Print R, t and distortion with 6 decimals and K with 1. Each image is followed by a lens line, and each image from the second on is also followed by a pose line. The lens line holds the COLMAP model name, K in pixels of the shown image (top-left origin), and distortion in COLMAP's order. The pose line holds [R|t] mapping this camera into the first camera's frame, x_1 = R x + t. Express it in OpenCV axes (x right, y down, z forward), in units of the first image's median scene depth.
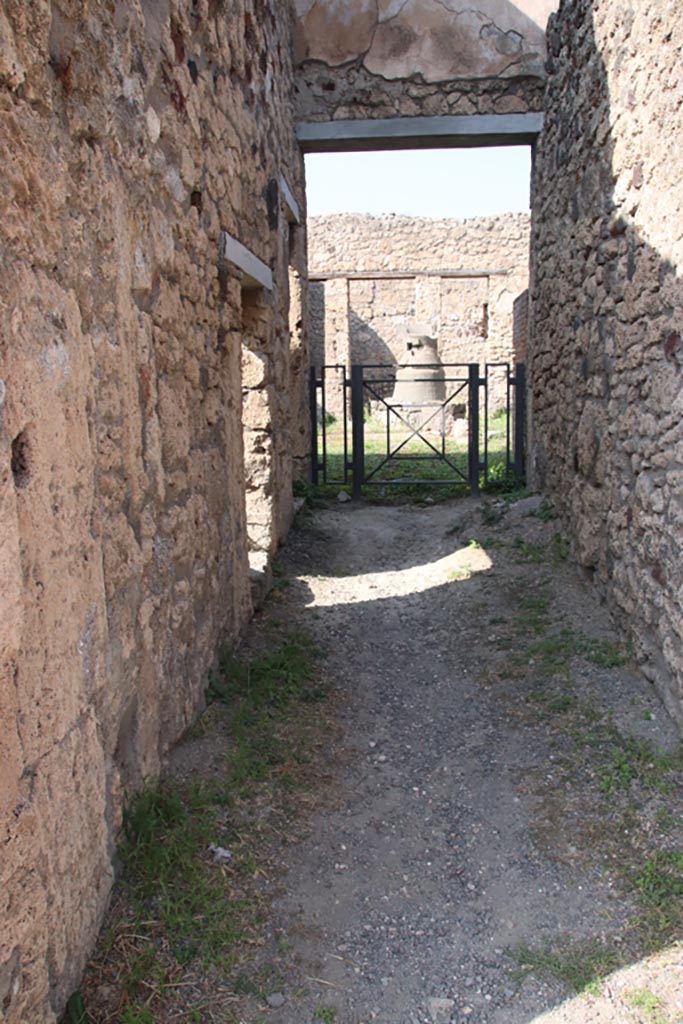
lens RADIAL K [[867.7, 0, 343.2], [0, 867.7, 507.1], [0, 0, 1]] dist [-0.110809, 0.132595]
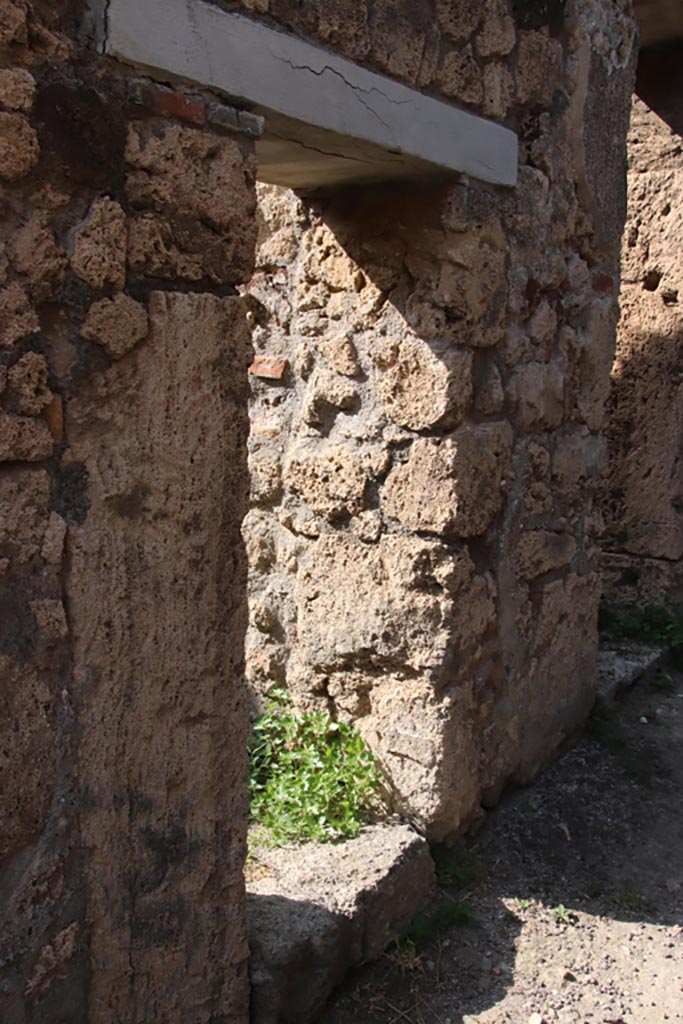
lens RADIAL K [[1065.6, 0, 341.1], [0, 1065.6, 513.6], [0, 0, 1]] dist [-0.011128, 0.000000]
pose [[0.854924, 0.111962, -0.506527, 0.118415], [-0.107496, 0.993473, 0.038162, -0.113435], [0.507494, 0.021824, 0.861379, 0.547707]]
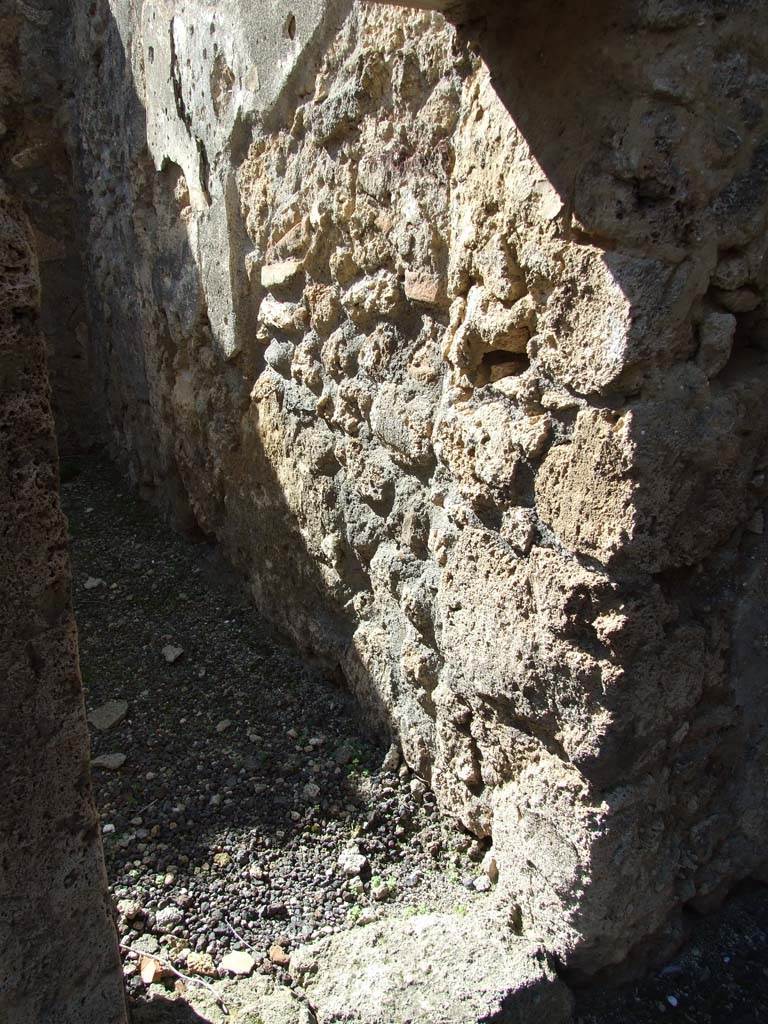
lens RADIAL K [[807.0, 0, 365.5], [0, 807.0, 502.0], [0, 0, 1]] dist [-0.052920, 0.032570]
pose [[0.523287, 0.261825, -0.810937, 0.053829], [-0.120317, 0.964797, 0.233862, -0.152901], [0.843620, -0.024807, 0.536367, 0.815425]]
